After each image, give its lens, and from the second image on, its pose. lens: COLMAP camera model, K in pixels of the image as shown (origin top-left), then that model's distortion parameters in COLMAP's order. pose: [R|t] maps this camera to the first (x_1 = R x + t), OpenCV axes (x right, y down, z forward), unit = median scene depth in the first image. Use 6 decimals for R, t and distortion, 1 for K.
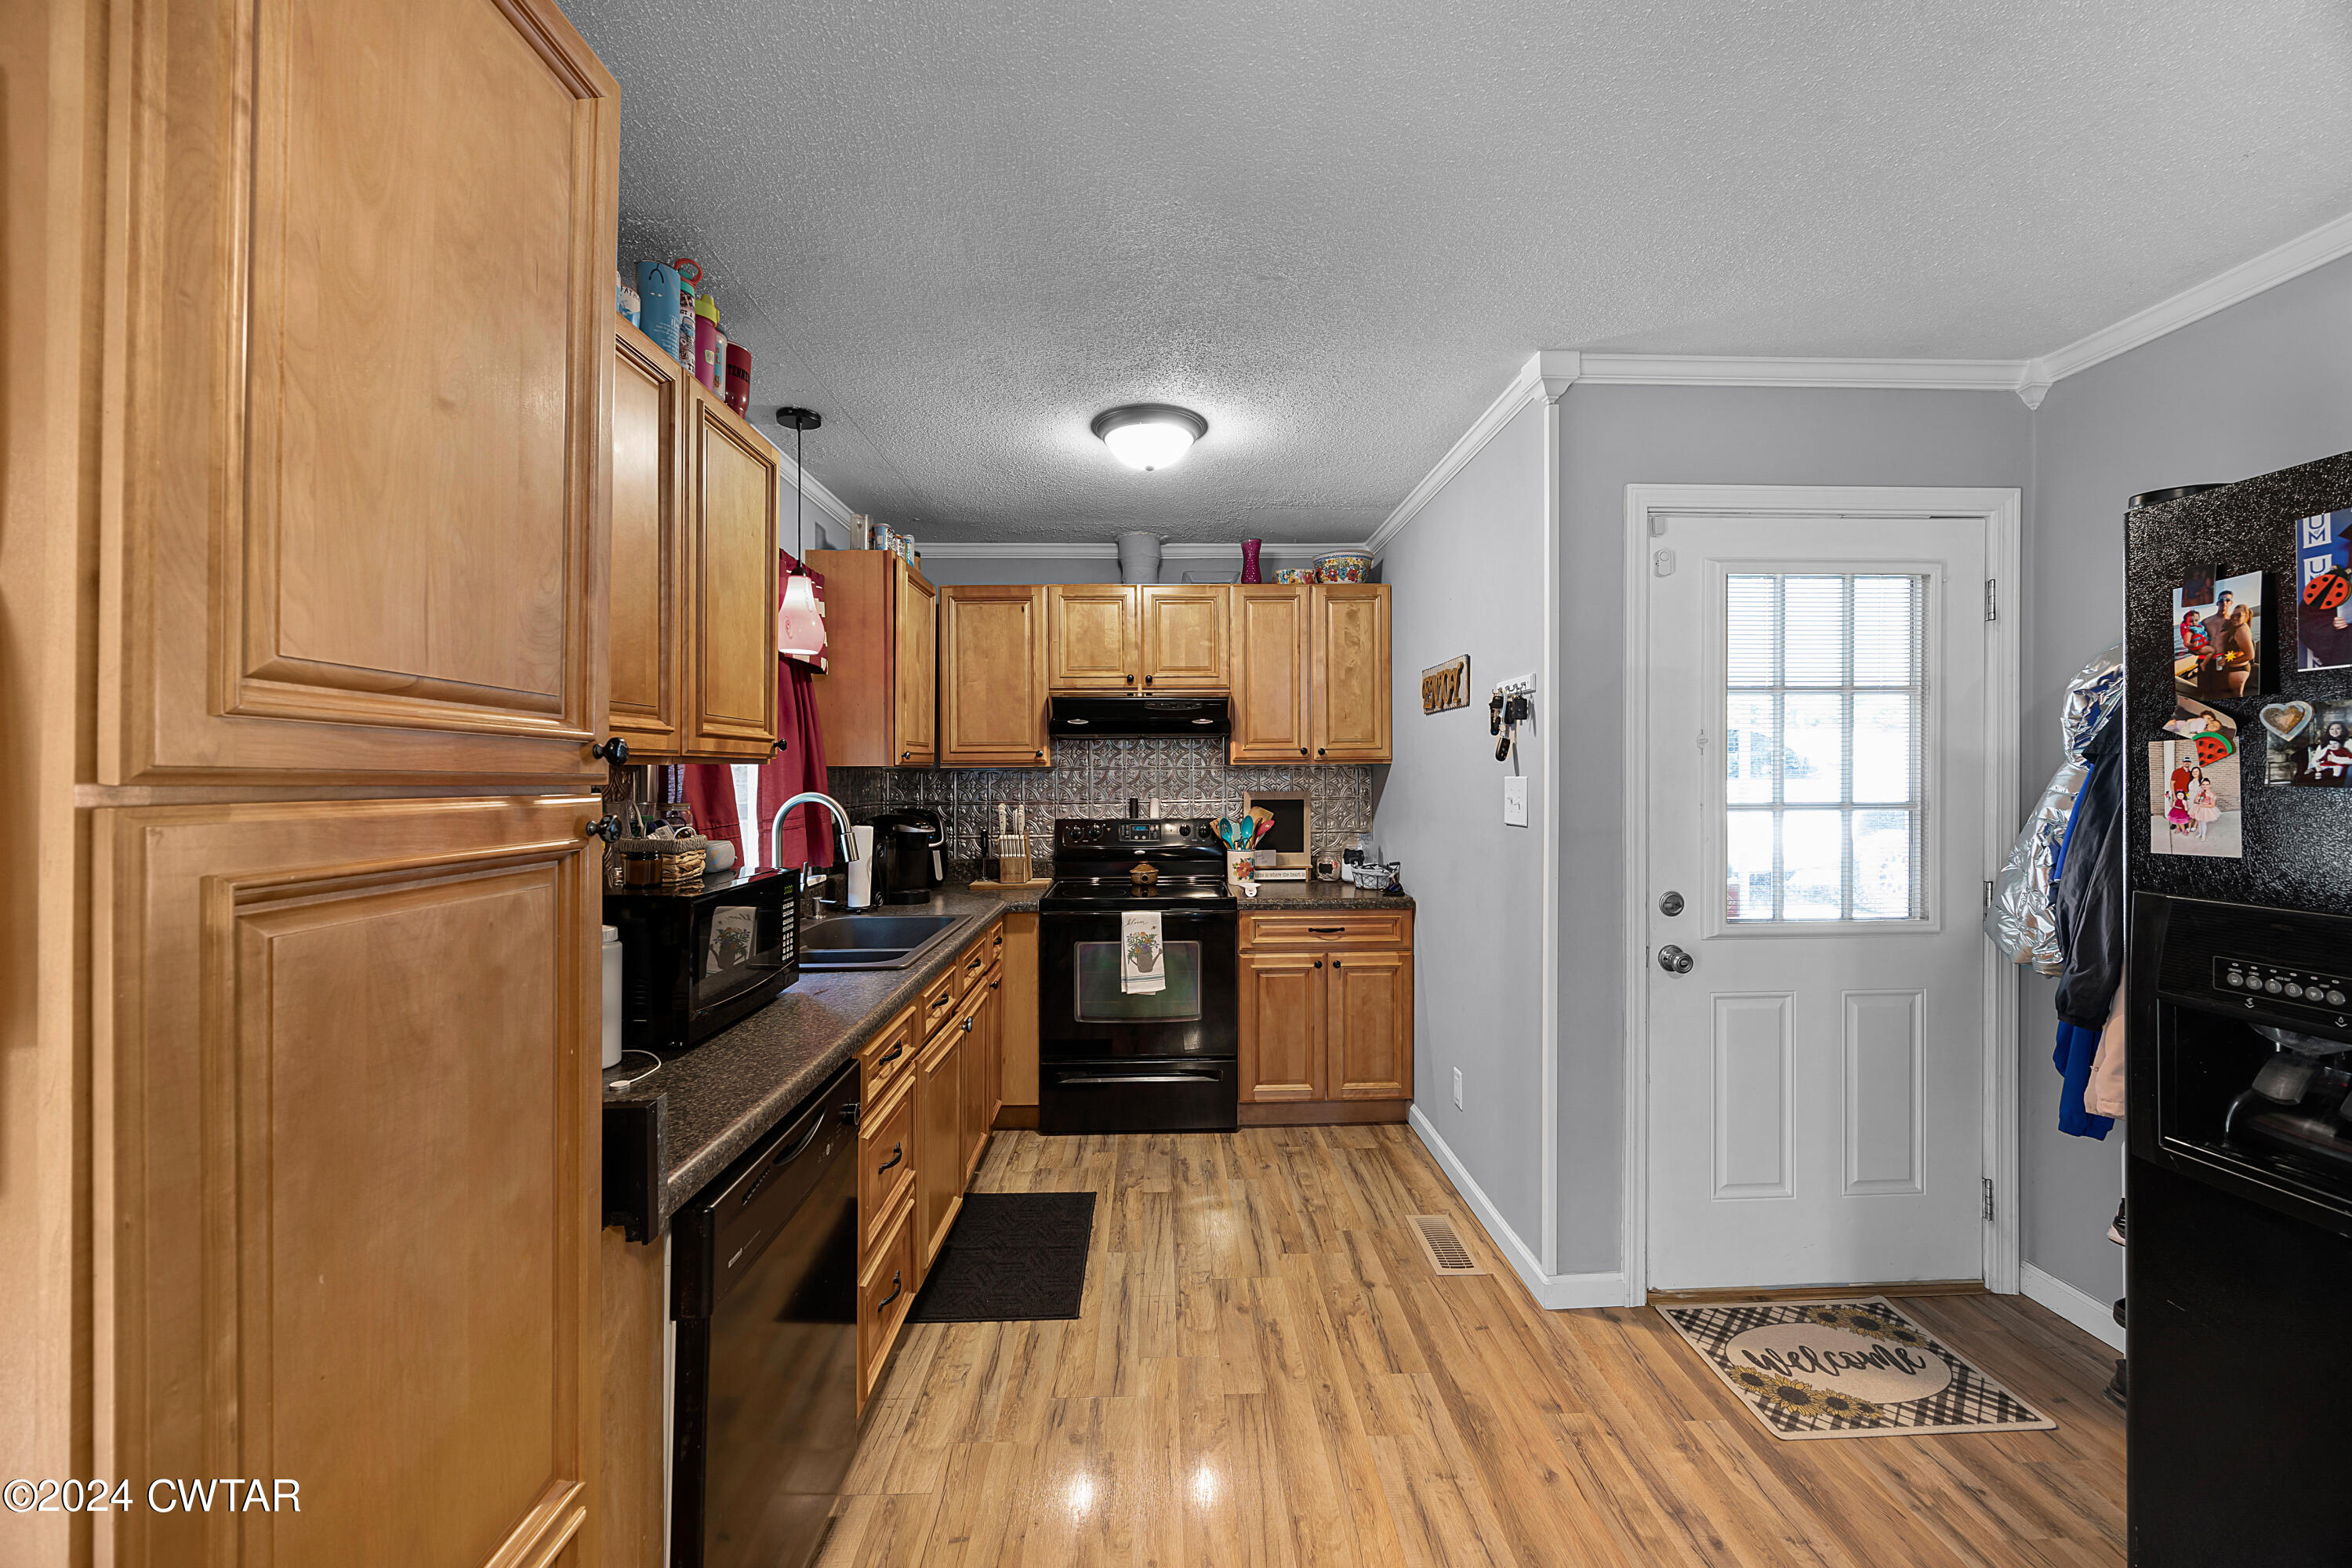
lens RADIAL K [[889.9, 0, 1180.9], [0, 889.9, 773.4], [0, 0, 1]] dist [-0.000615, 0.000161]
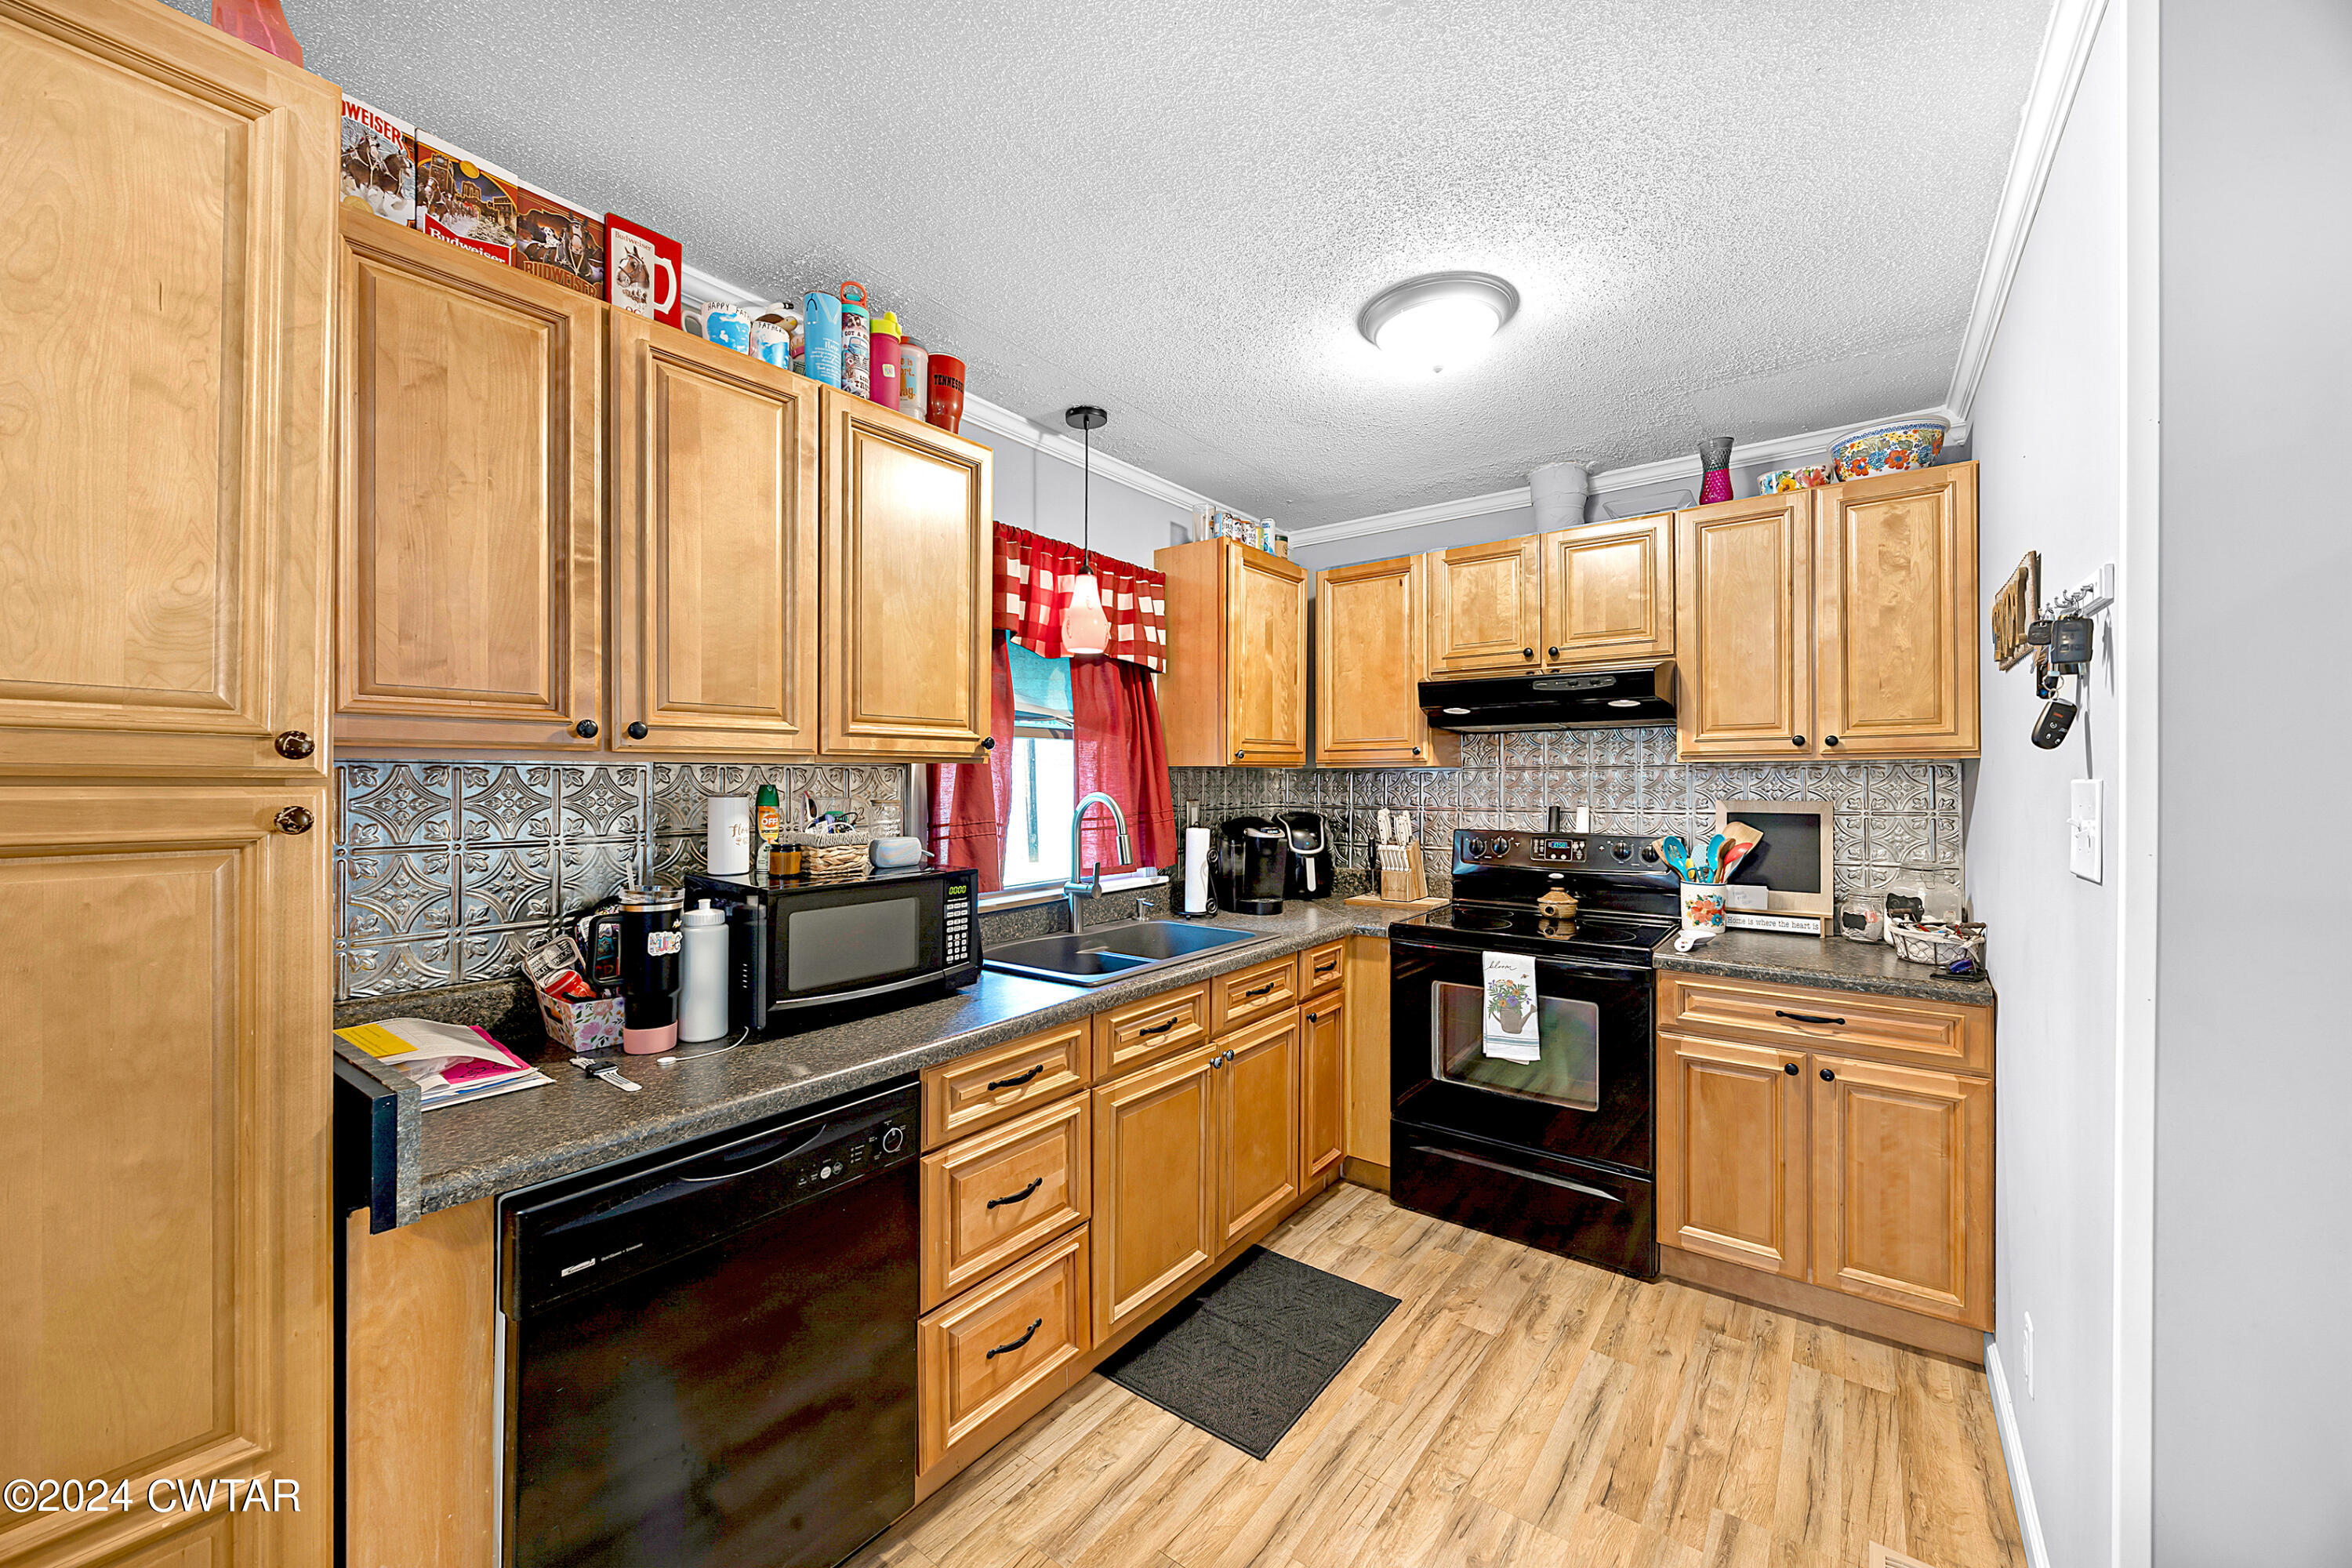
lens RADIAL K [[889.9, 0, 1180.9], [0, 889.9, 773.4], [0, 0, 1]] dist [-0.000615, 0.000161]
pose [[0.784625, 0.000319, -0.619971, 0.204458], [-0.002188, 0.999995, -0.002255, 0.001888], [0.619967, 0.003125, 0.784622, 0.212979]]
